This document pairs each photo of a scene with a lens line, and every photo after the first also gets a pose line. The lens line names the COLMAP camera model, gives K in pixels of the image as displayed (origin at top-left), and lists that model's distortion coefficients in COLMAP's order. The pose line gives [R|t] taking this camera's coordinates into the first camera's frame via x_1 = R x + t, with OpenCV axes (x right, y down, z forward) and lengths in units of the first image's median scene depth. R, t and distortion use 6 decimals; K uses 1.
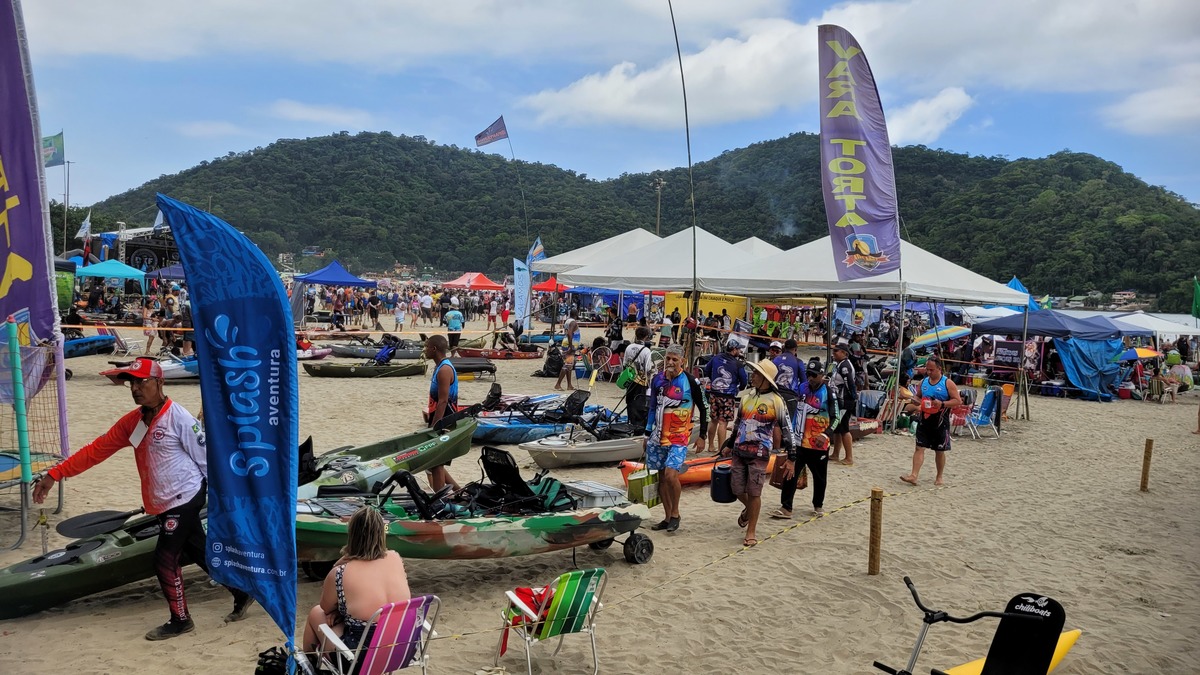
lens RADIAL K [[895.6, 0, 604.5], [0, 895.6, 342.8], [0, 0, 1]] dist [0.025781, -0.012594]
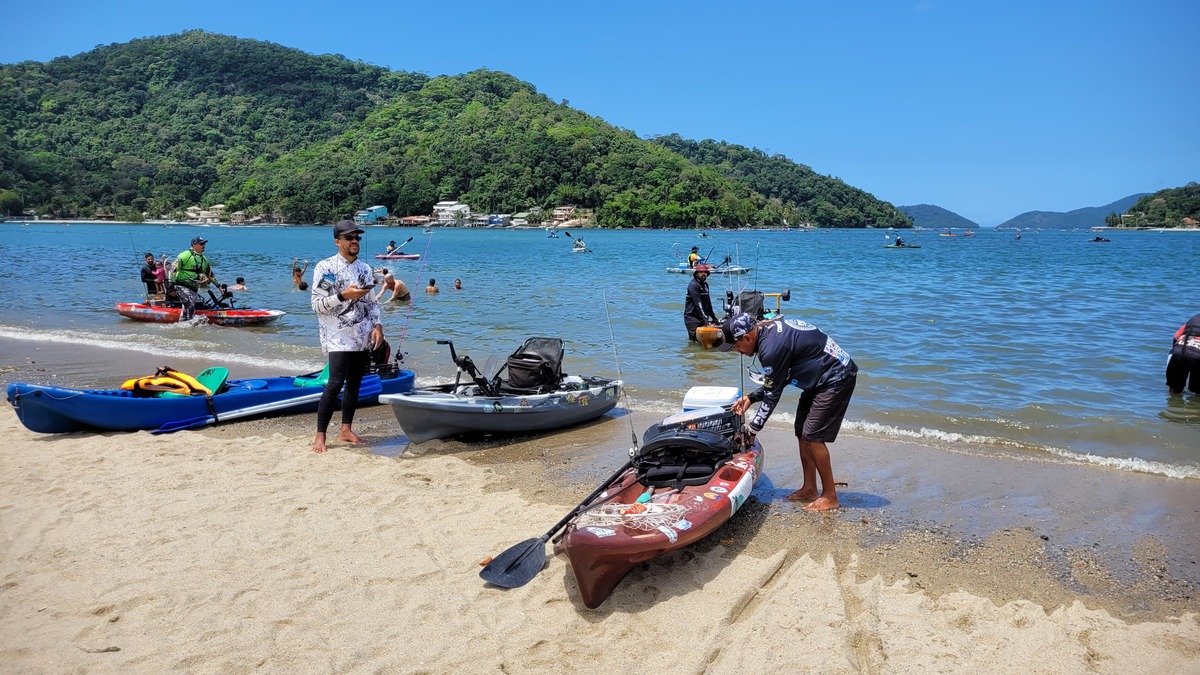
lens RADIAL K [[895.6, 0, 609.0], [0, 895.6, 335.4], [0, 0, 1]] dist [0.025781, -0.012594]
pose [[0.817709, -0.101414, 0.566629, 0.055895], [0.060486, 0.994047, 0.090625, -0.004179], [-0.572446, -0.039832, 0.818975, 0.159219]]
